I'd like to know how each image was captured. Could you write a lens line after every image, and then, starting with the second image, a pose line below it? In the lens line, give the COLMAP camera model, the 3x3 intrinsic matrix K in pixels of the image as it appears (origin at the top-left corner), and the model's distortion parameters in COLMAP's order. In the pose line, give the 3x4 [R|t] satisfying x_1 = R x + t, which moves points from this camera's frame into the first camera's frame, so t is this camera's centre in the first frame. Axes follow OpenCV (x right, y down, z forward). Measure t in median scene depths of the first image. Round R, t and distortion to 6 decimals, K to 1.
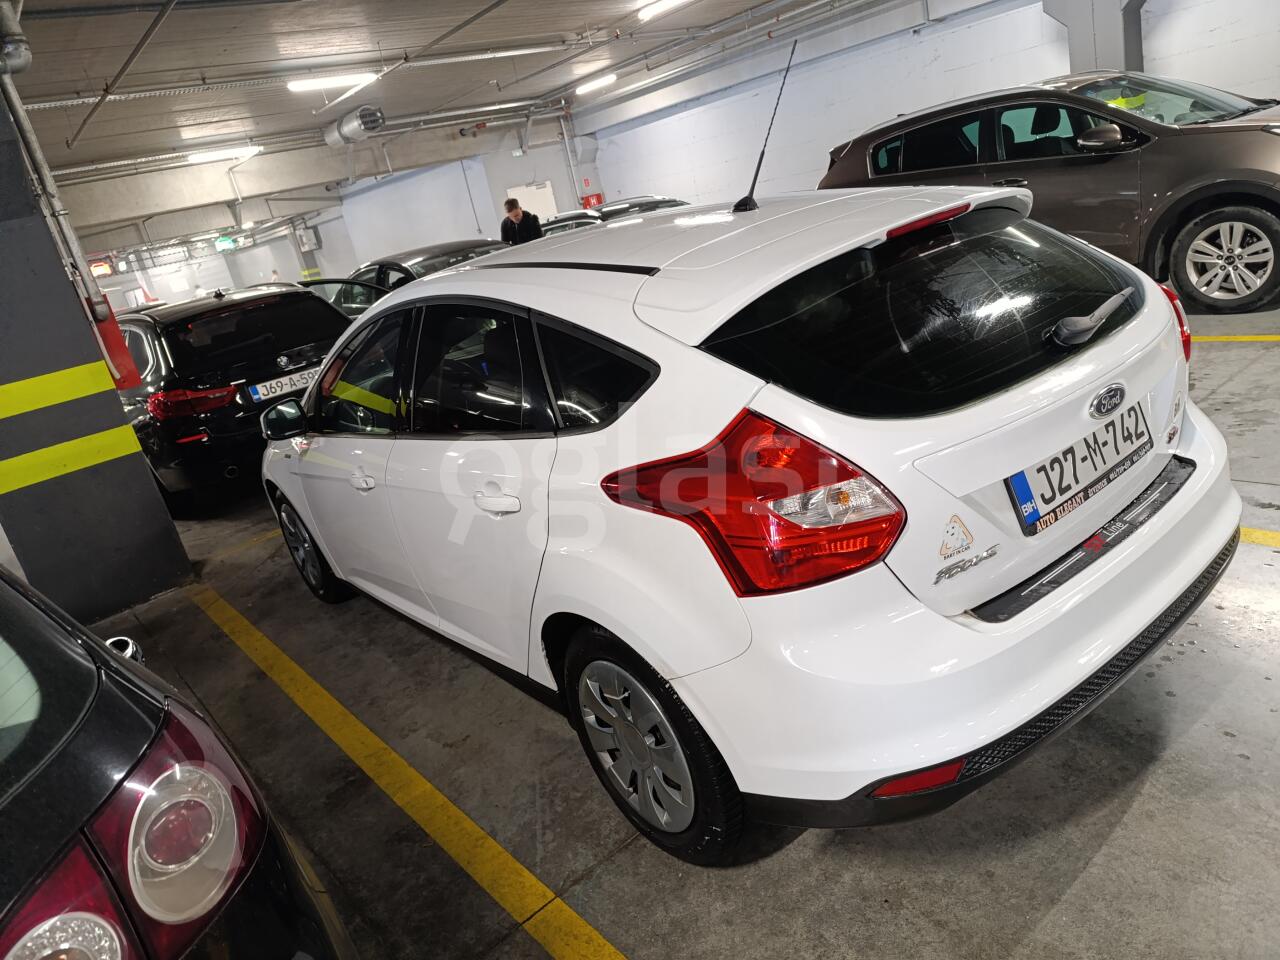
lens RADIAL K [[880.0, 0, 640.0], [0, 880.0, 480.0], [0, 0, 1]] dist [0.021702, -0.034038]
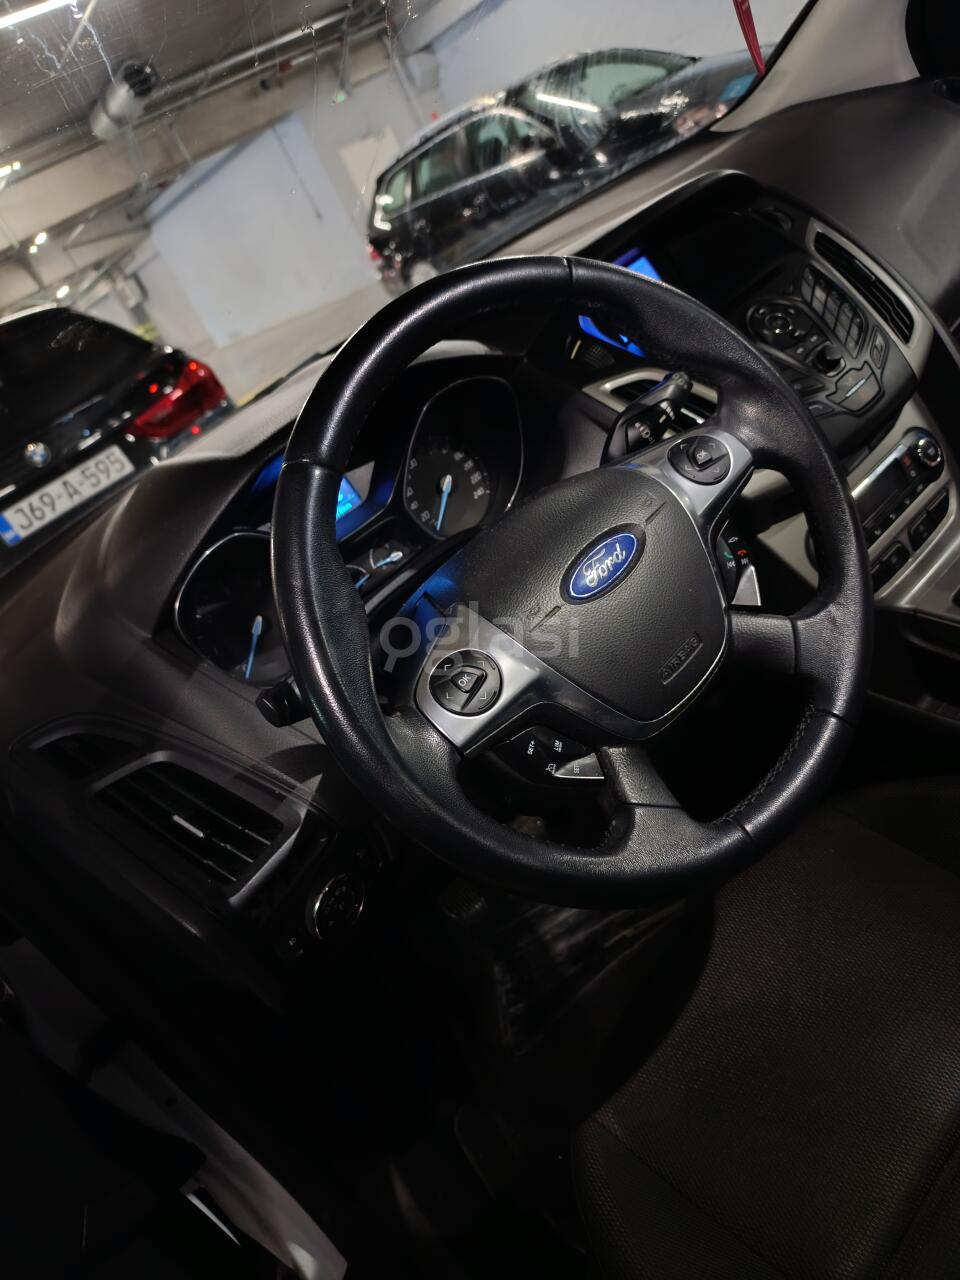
lens RADIAL K [[880.2, 0, 479.5], [0, 880.2, 642.1], [0, 0, 1]] dist [0.022547, -0.035807]
pose [[0.972508, -0.209571, -0.101526, -0.052759], [0.224567, 0.959384, 0.170740, -0.024707], [0.061620, -0.188845, 0.980072, 0.204109]]
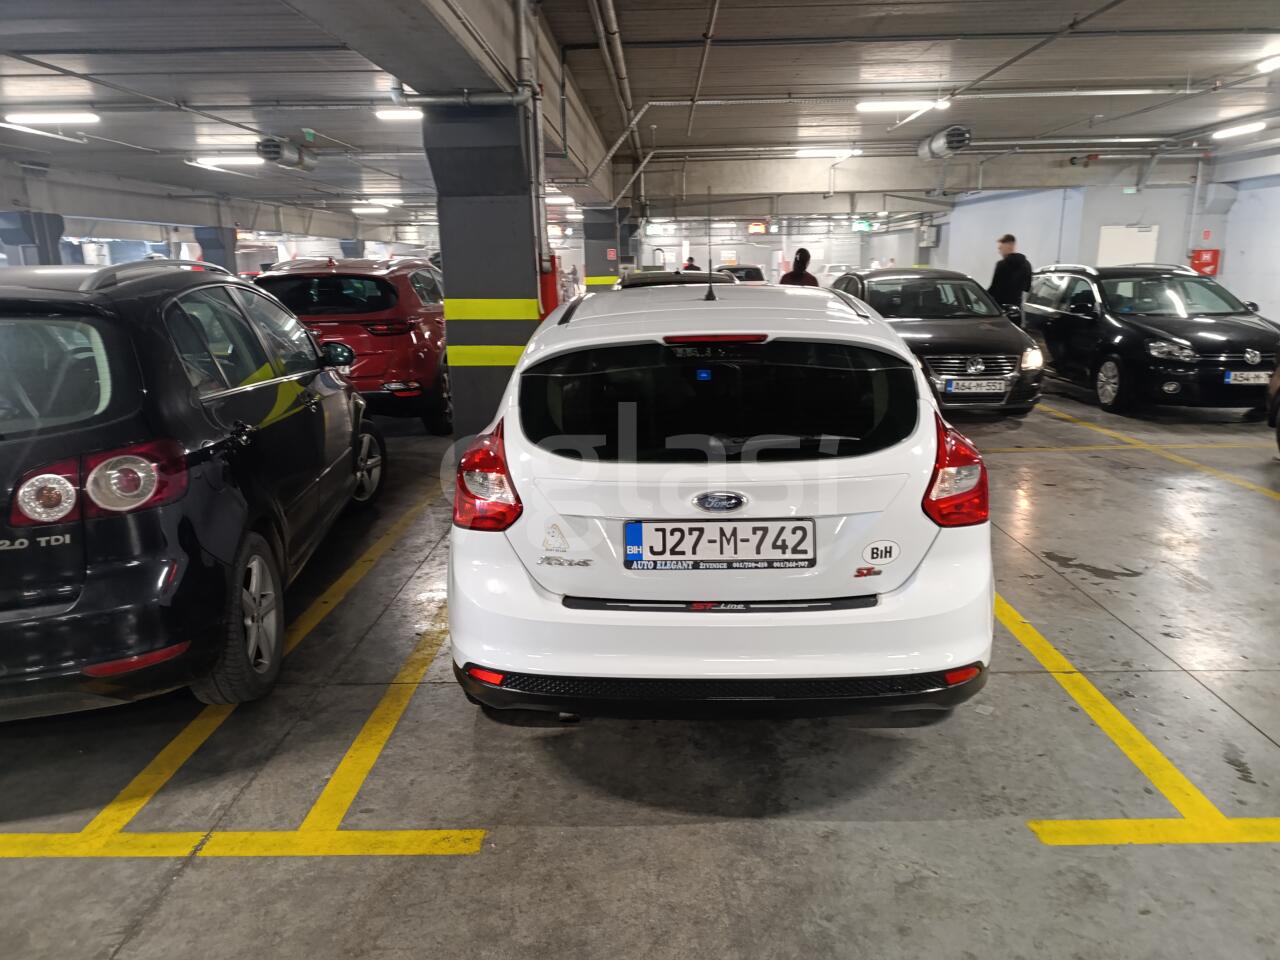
lens RADIAL K [[880.2, 0, 649.0], [0, 880.2, 486.7], [0, 0, 1]] dist [0.022547, -0.035807]
pose [[0.742275, 0.350675, -0.571013, 0.153258], [-0.342513, 0.930960, 0.126486, -0.030785], [0.575945, 0.101692, 0.811139, -0.014632]]
